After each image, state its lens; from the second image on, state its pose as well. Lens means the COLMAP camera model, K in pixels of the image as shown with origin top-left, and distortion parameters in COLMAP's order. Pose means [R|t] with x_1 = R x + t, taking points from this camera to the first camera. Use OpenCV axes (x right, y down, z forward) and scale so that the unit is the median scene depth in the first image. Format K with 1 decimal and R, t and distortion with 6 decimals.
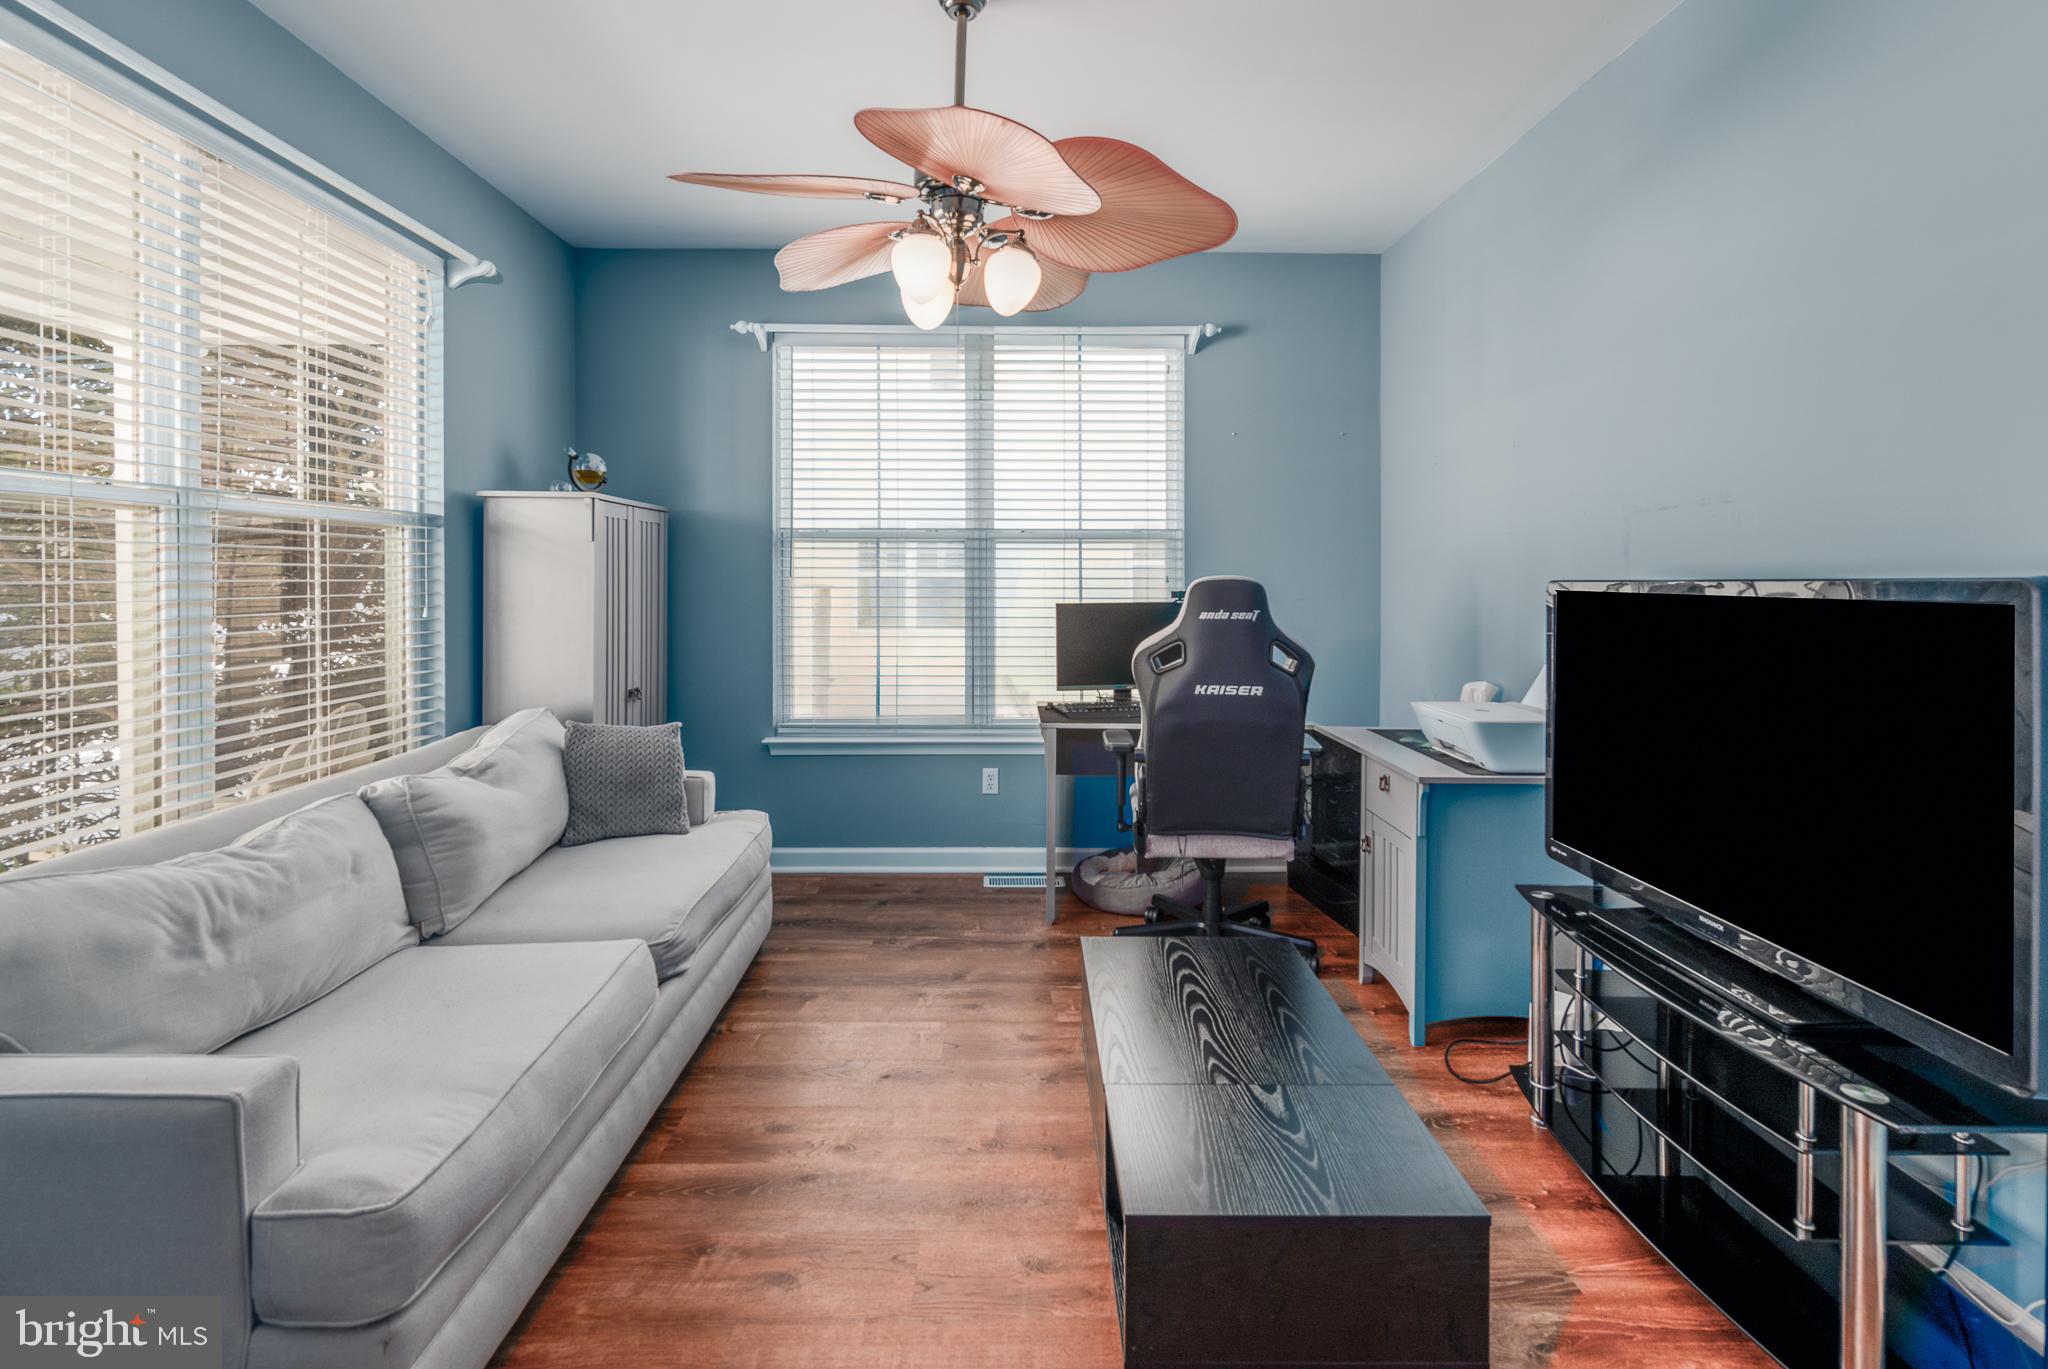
lens RADIAL K [[959.3, 0, 1027.0], [0, 959.3, 584.1], [0, 0, 1]] dist [-0.003645, -0.000143]
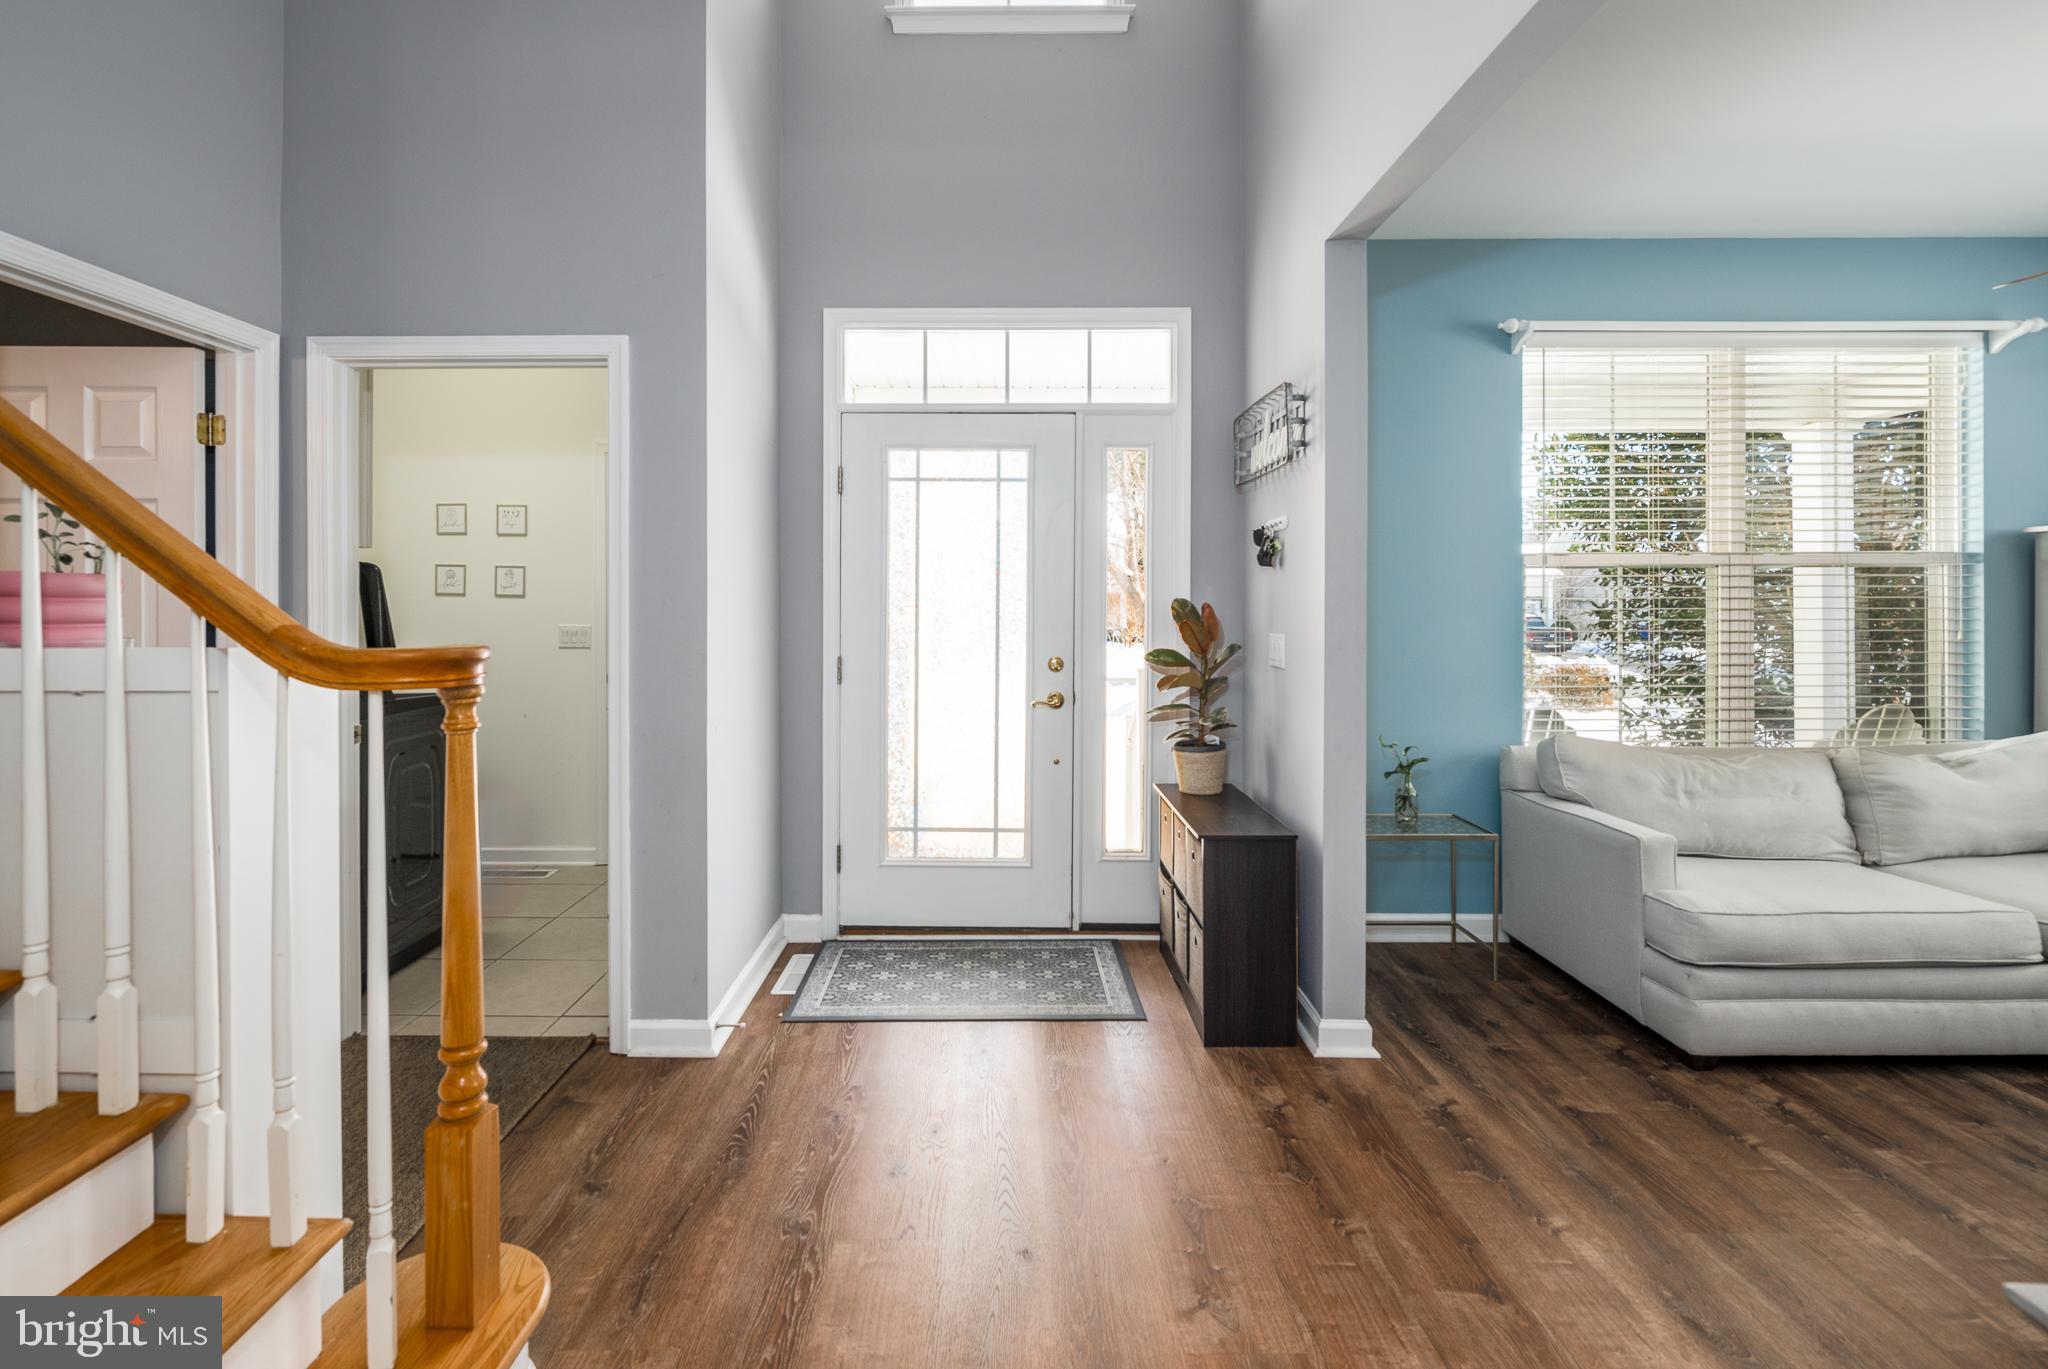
lens RADIAL K [[959.3, 0, 1027.0], [0, 959.3, 584.1], [0, 0, 1]] dist [-0.003645, -0.000143]
pose [[0.019958, -0.023157, -0.999533, 0.570925], [-0.006253, 0.999709, -0.023286, 0.000864], [0.999781, 0.006715, 0.019807, -0.197463]]
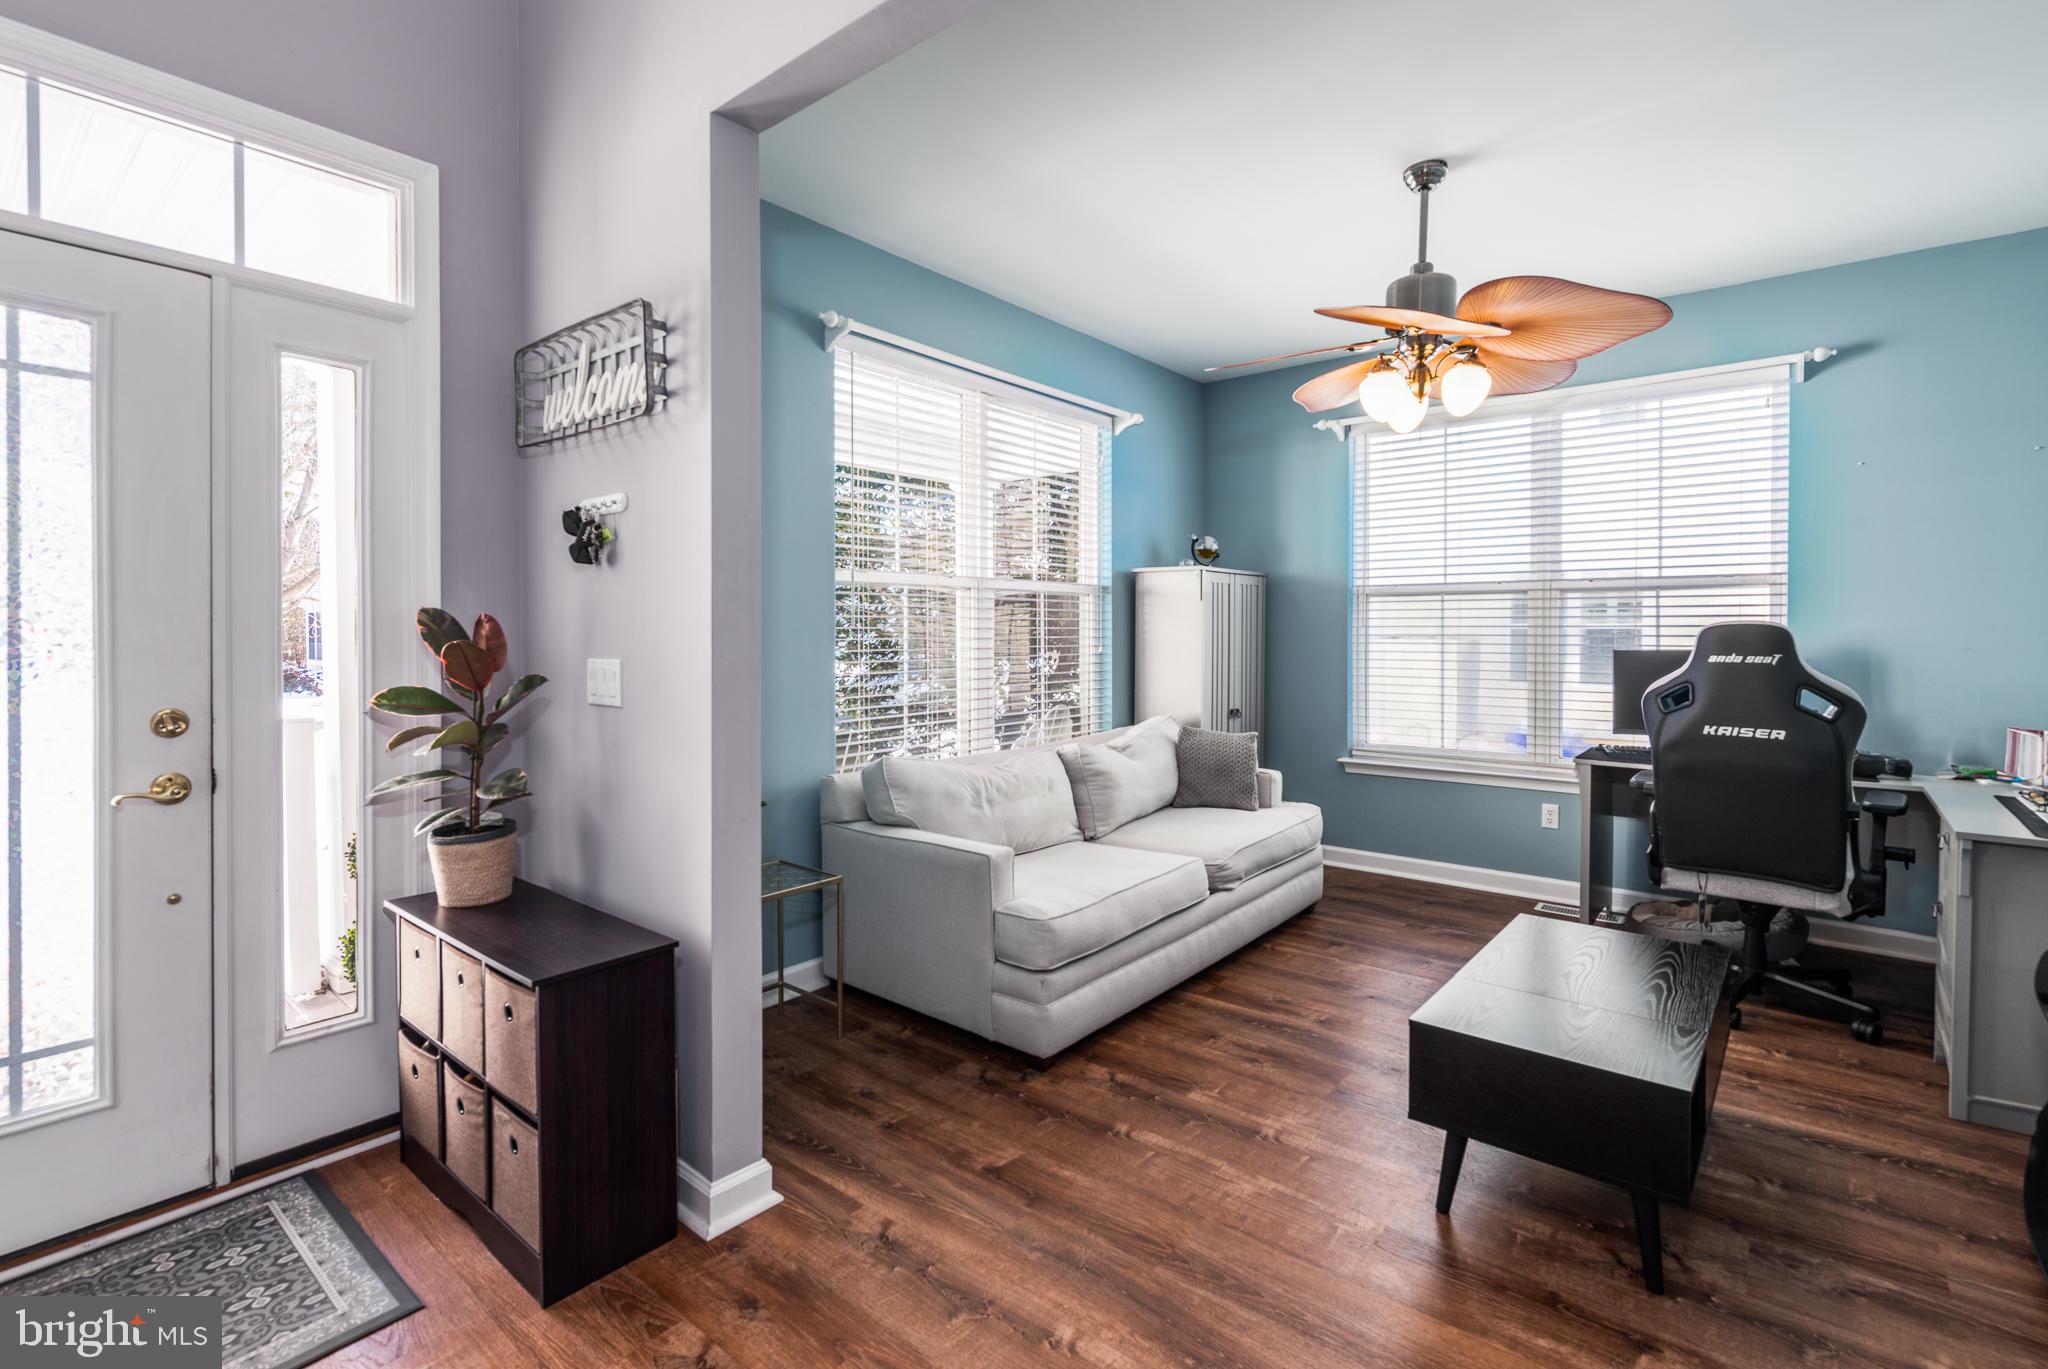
lens RADIAL K [[931.1, 0, 1022.6], [0, 931.1, 641.7], [0, 0, 1]] dist [-0.001652, 0.000183]
pose [[0.769783, 0.005007, -0.638287, 0.249417], [-0.002493, 0.999985, 0.004839, 0.011075], [0.638301, -0.002133, 0.769784, -0.252433]]
